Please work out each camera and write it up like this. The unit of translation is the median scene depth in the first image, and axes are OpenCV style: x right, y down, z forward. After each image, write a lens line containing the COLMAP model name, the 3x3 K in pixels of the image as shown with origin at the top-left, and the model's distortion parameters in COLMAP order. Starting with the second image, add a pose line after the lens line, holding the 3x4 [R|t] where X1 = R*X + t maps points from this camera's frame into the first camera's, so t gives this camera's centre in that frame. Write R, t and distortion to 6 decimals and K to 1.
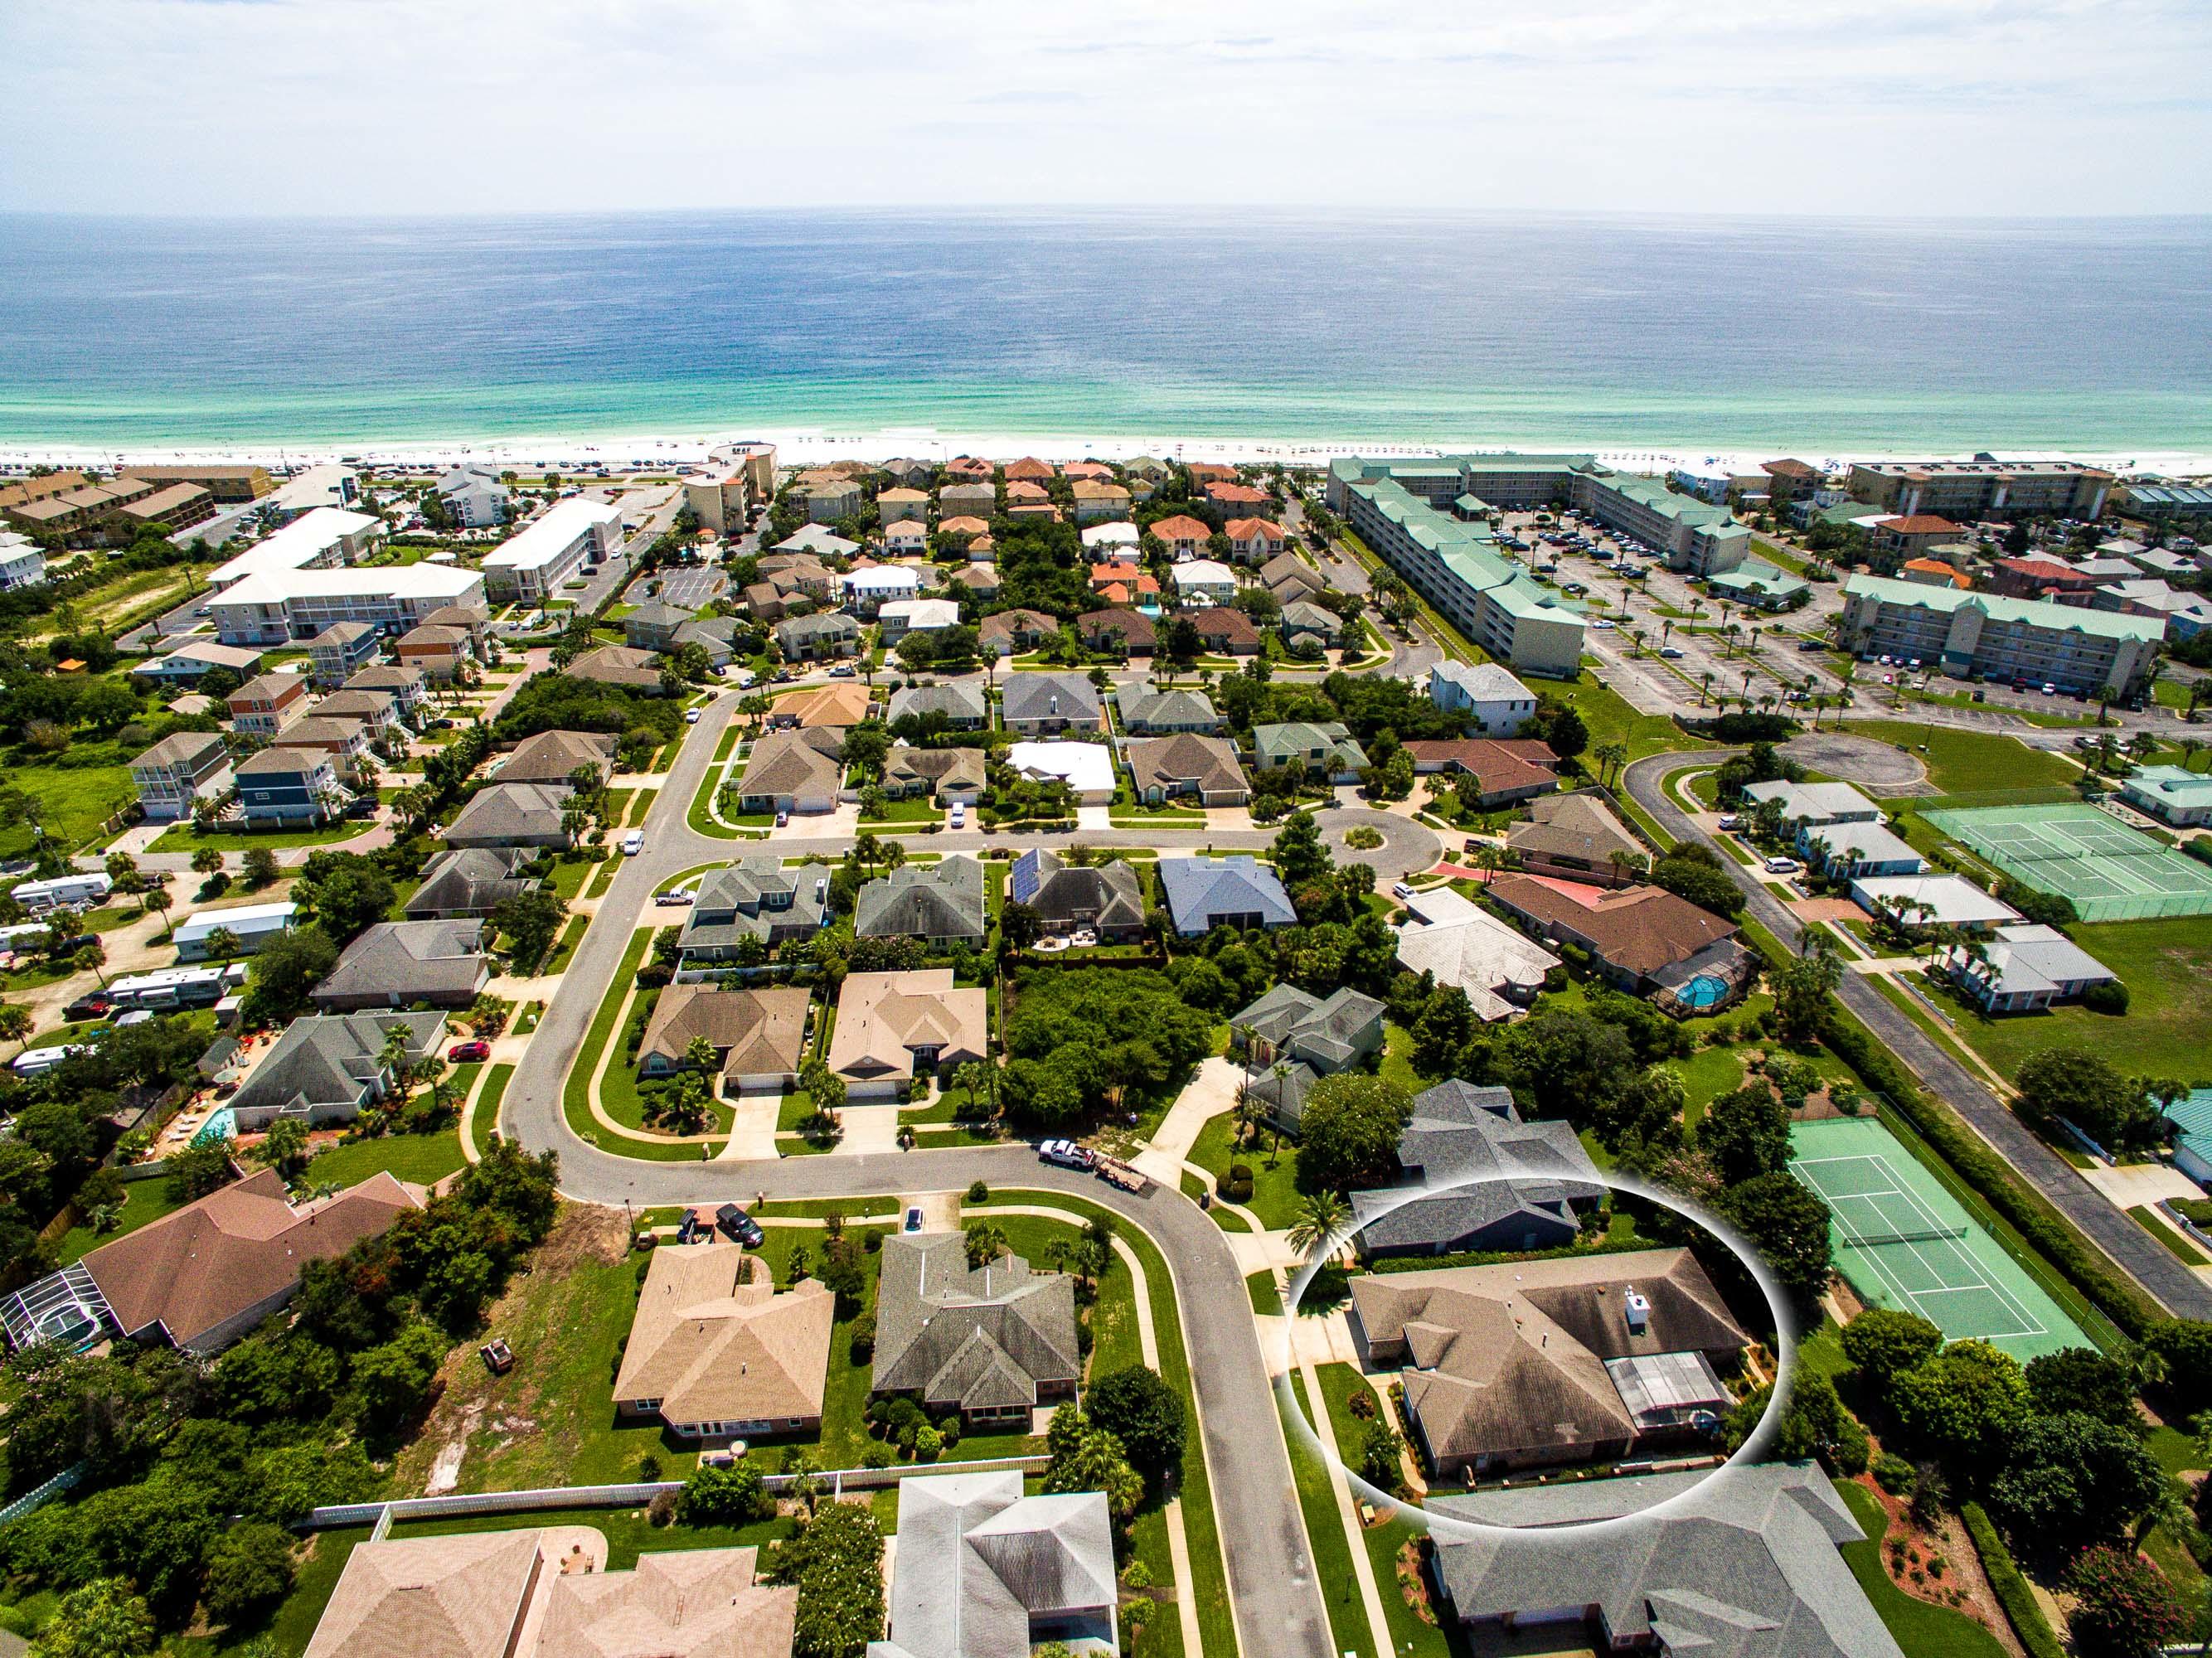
lens RADIAL K [[1305.4, 0, 1106.0], [0, 1305.4, 829.0], [0, 0, 1]] dist [-0.113106, 0.075283]
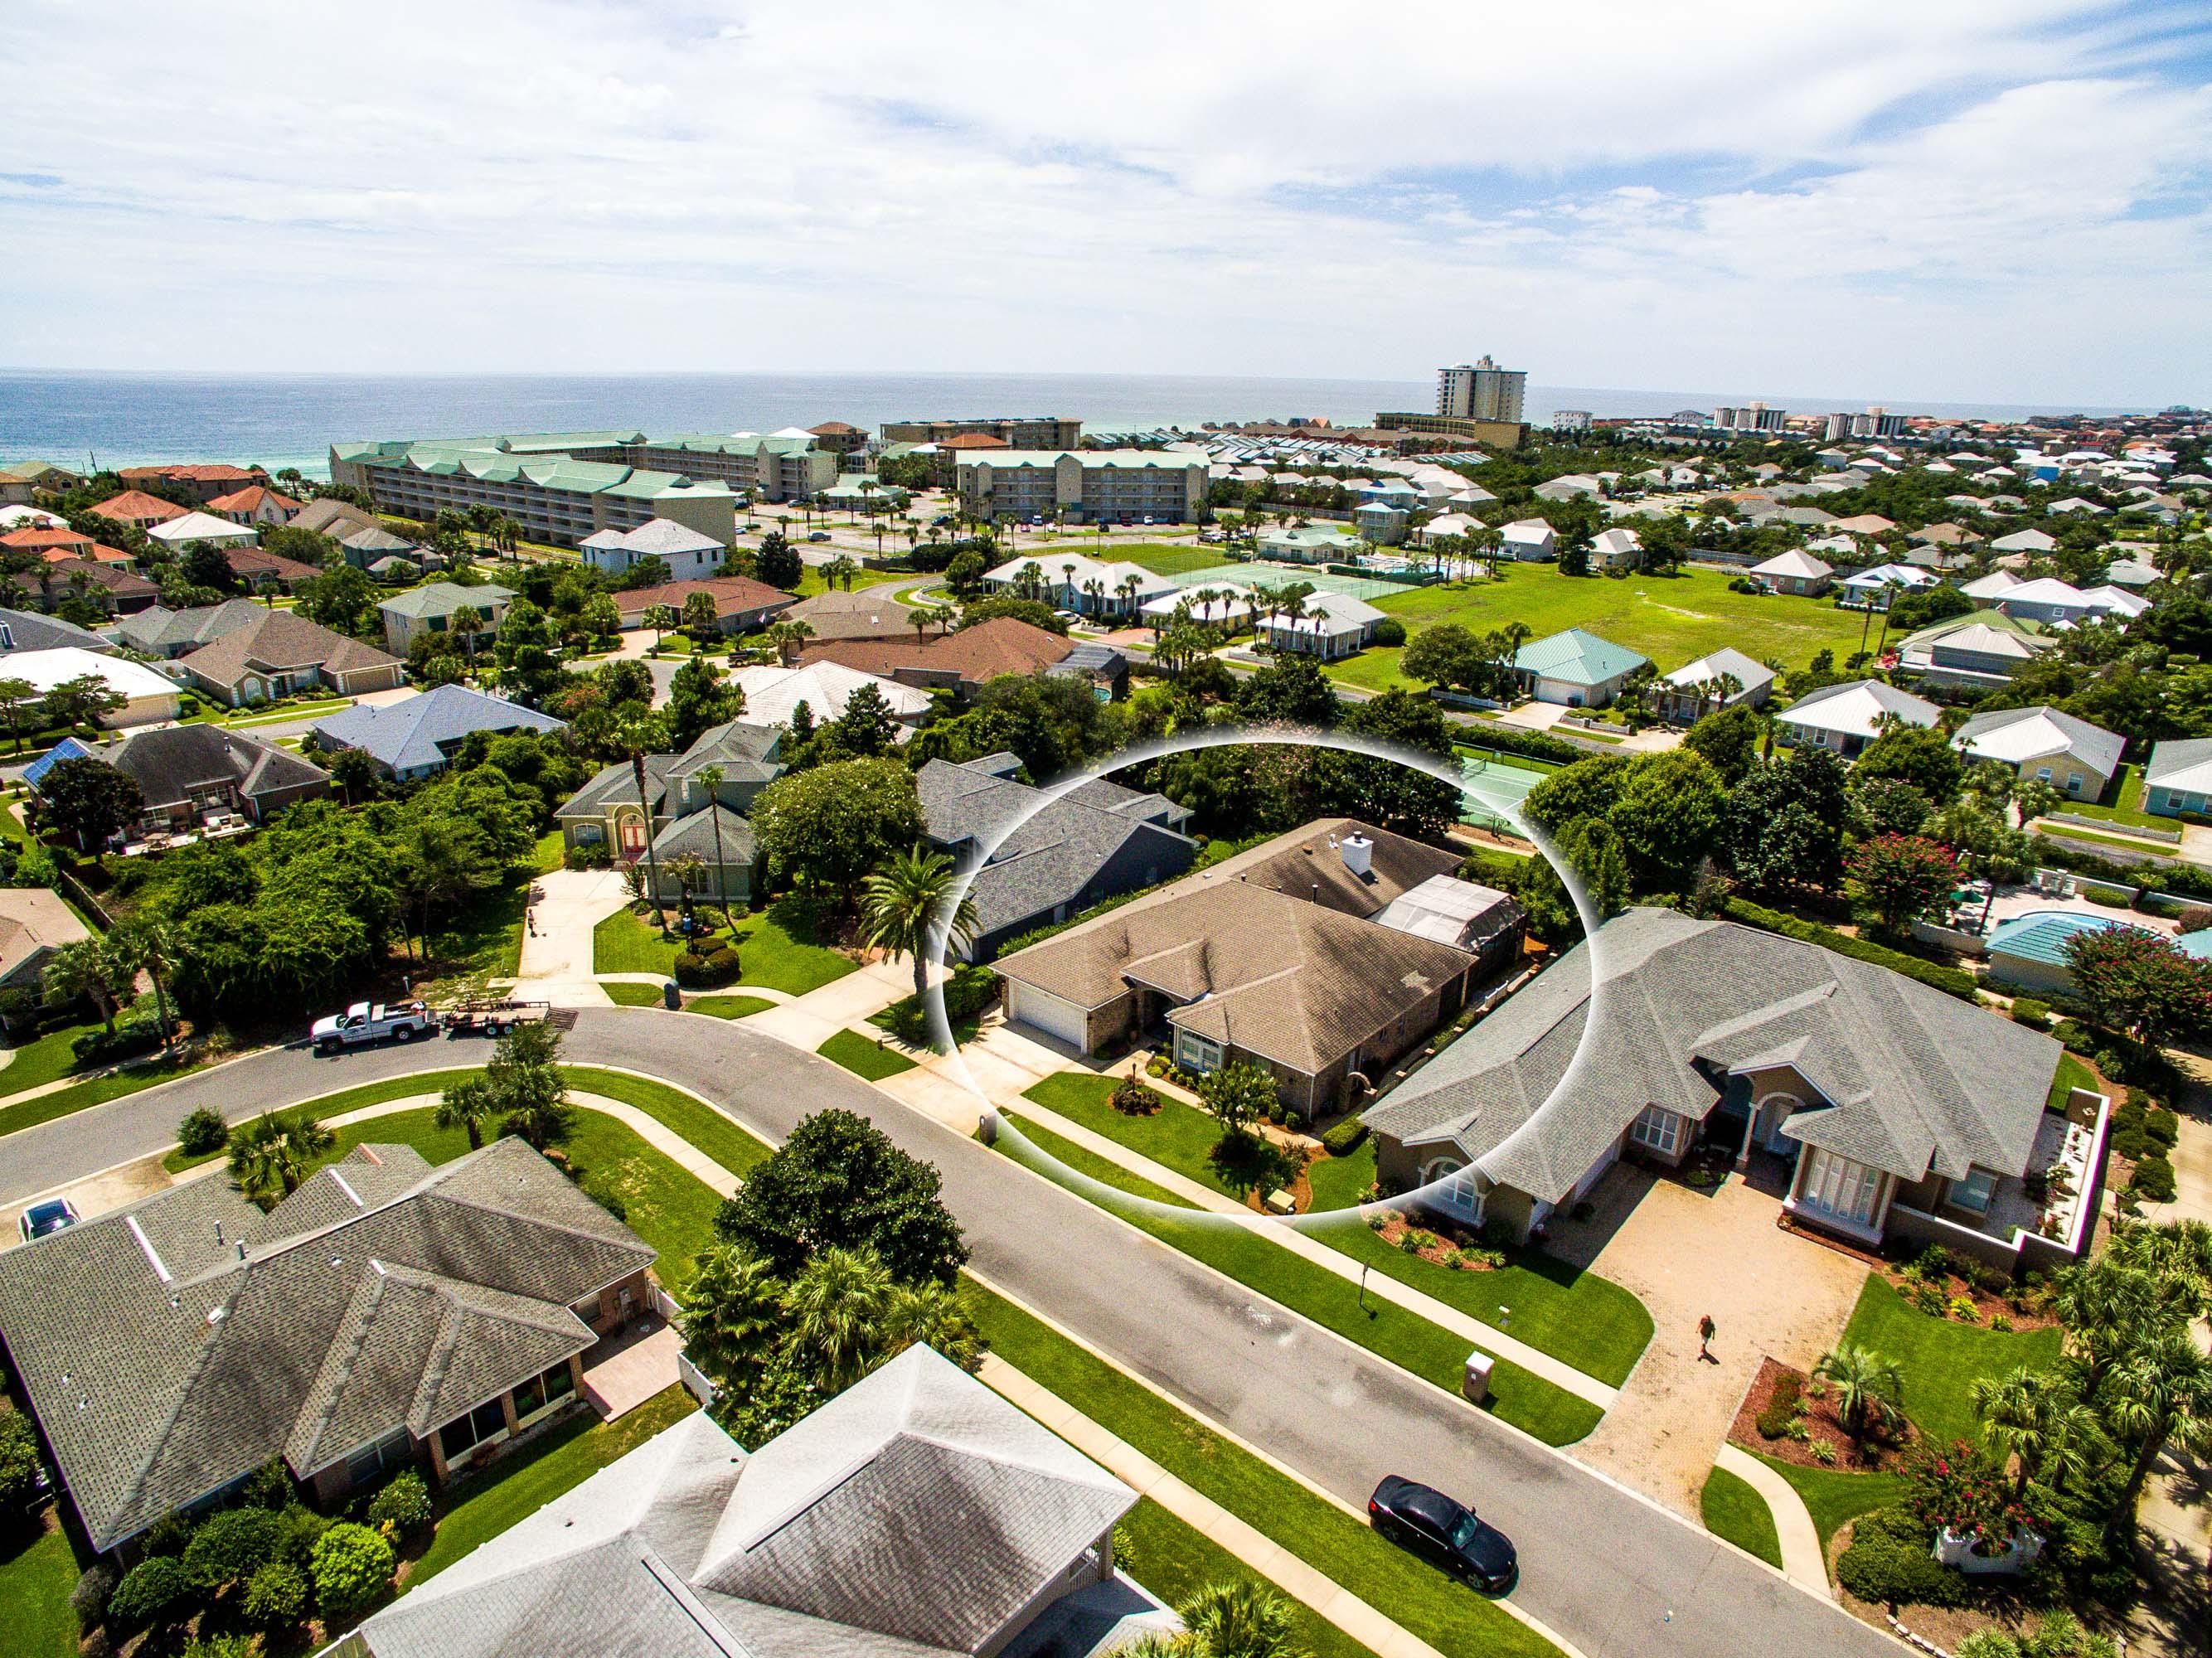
lens RADIAL K [[1305.4, 0, 1106.0], [0, 1305.4, 829.0], [0, 0, 1]] dist [-0.113106, 0.075283]
pose [[0.719120, -0.213125, 0.661395, -0.130368], [0.294530, 0.955563, -0.012319, 0.257917], [-0.629379, 0.203660, 0.749936, 0.413434]]
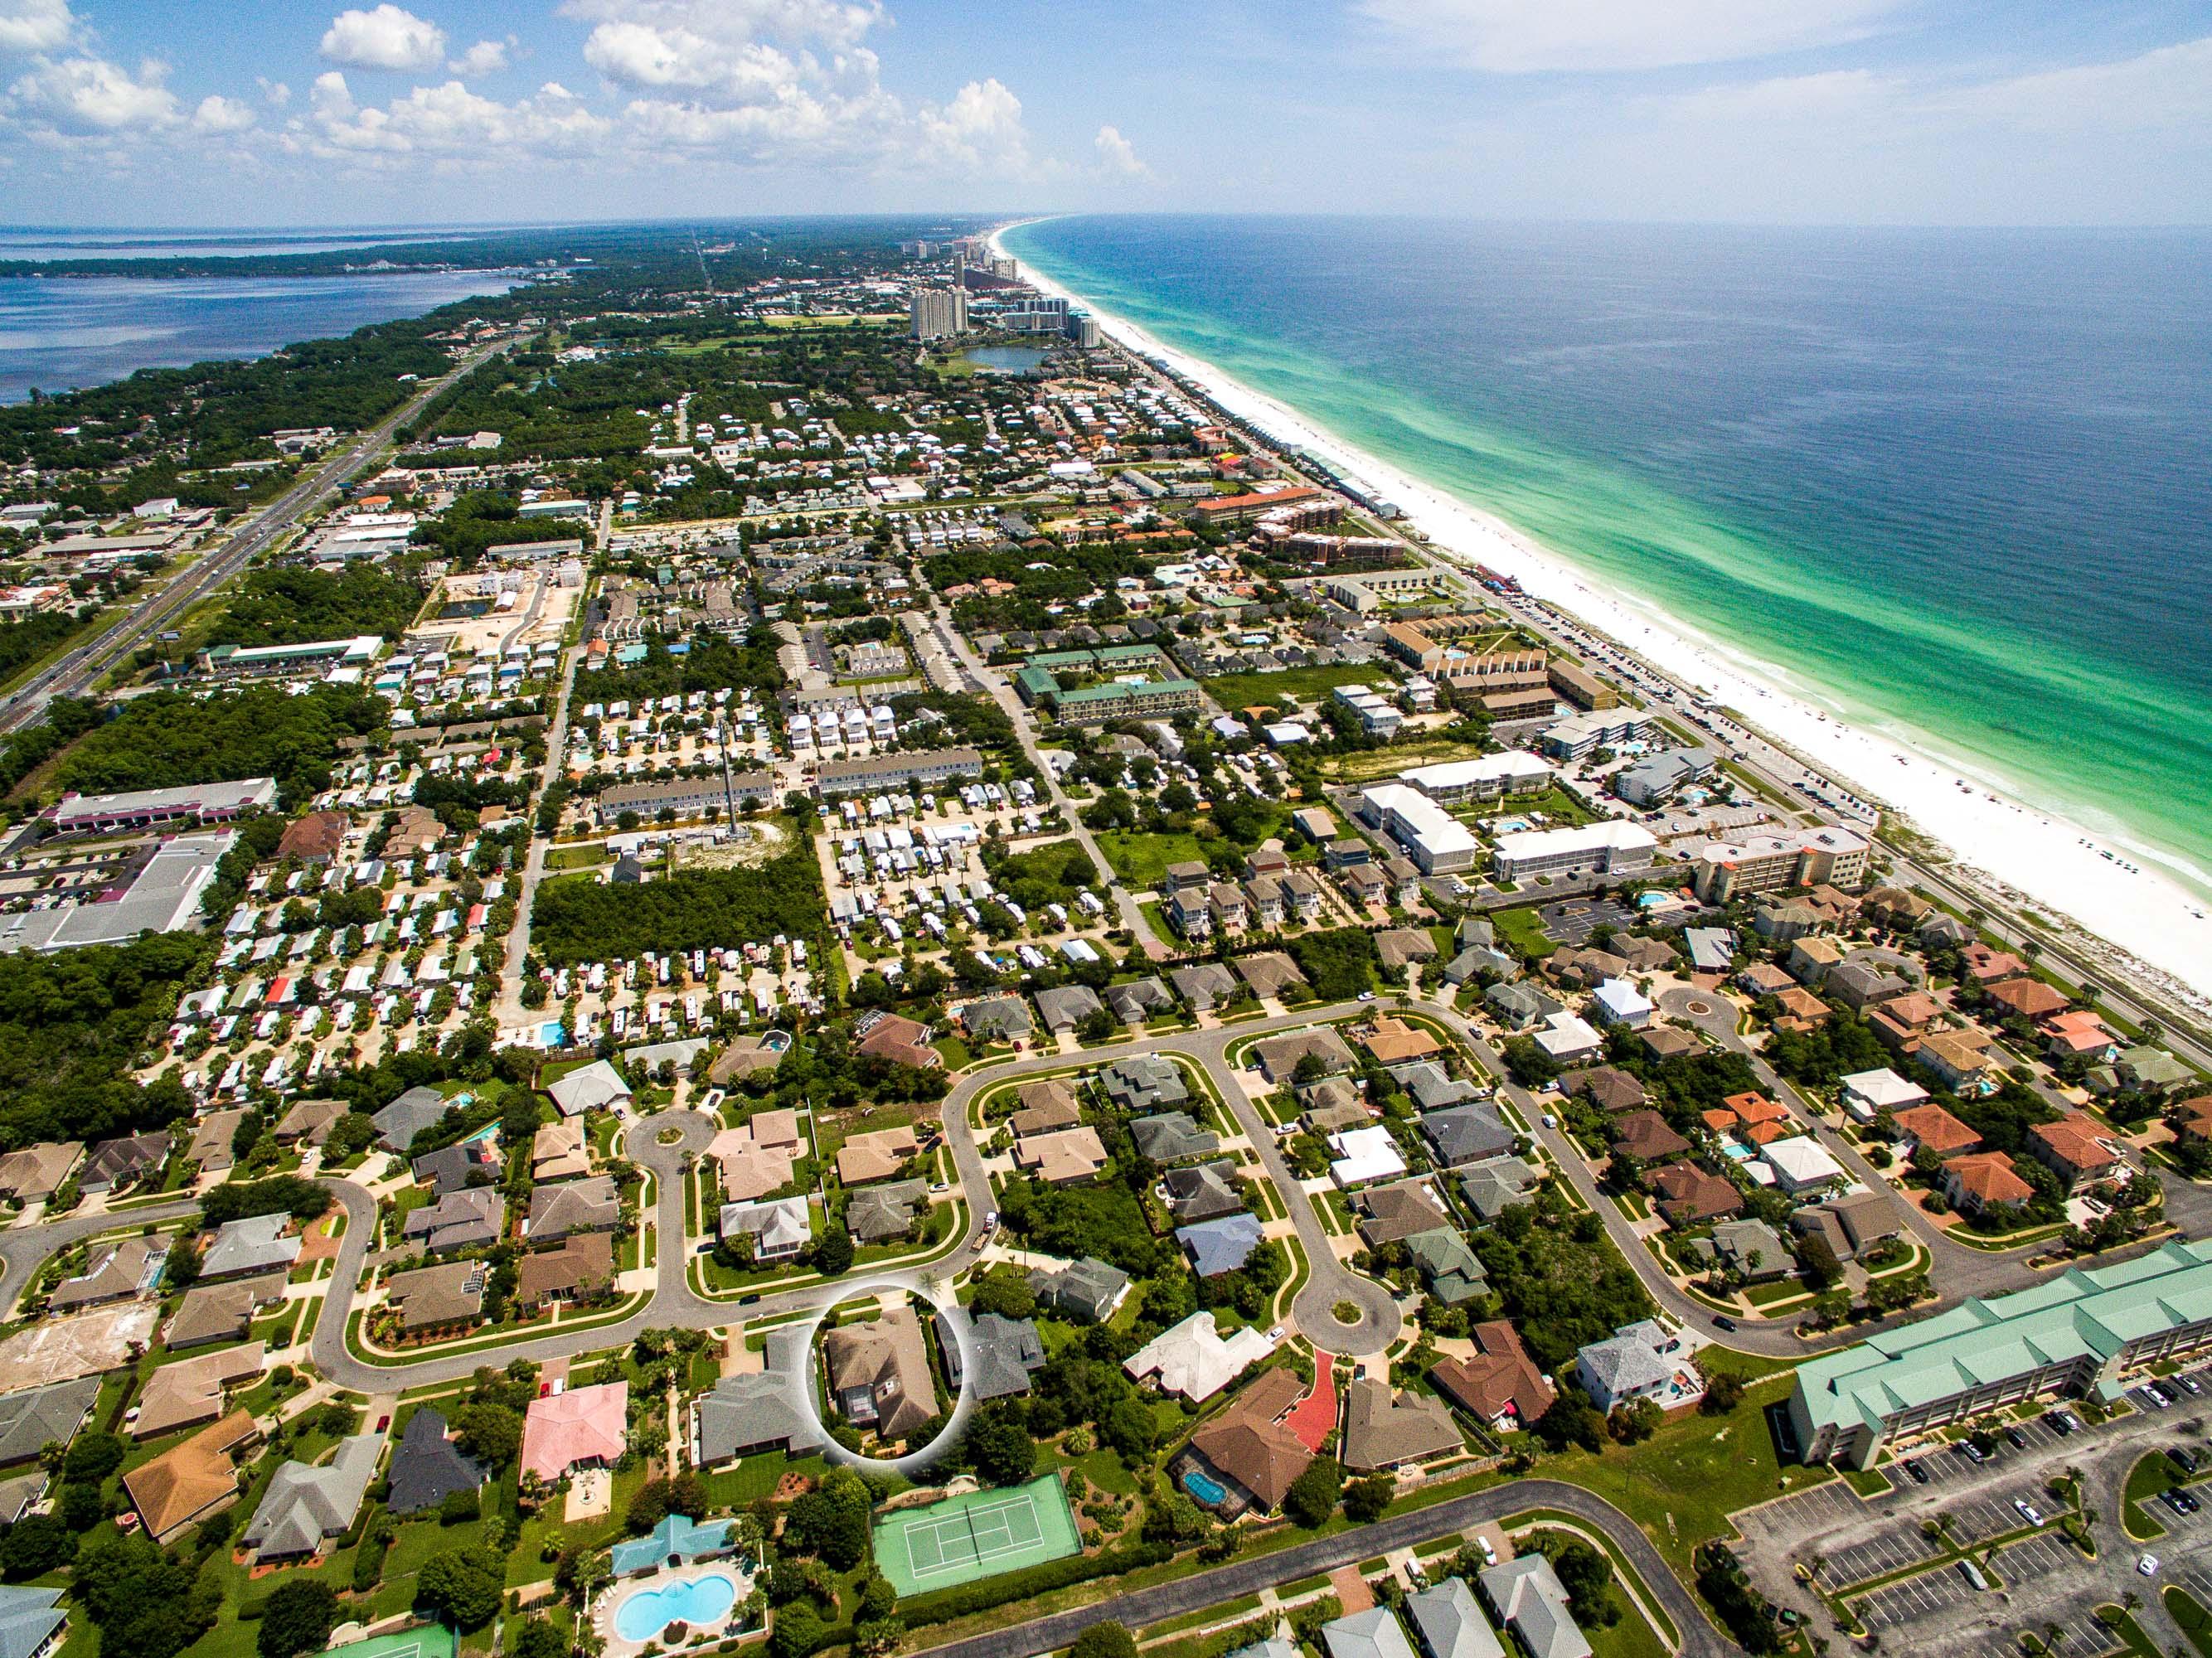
lens RADIAL K [[1305.4, 0, 1106.0], [0, 1305.4, 829.0], [0, 0, 1]] dist [-0.113106, 0.075283]
pose [[0.187579, 0.419509, -0.888159, 1.667137], [-0.430712, 0.847772, 0.309467, -1.083911], [0.882780, 0.324492, 0.339712, 0.175419]]
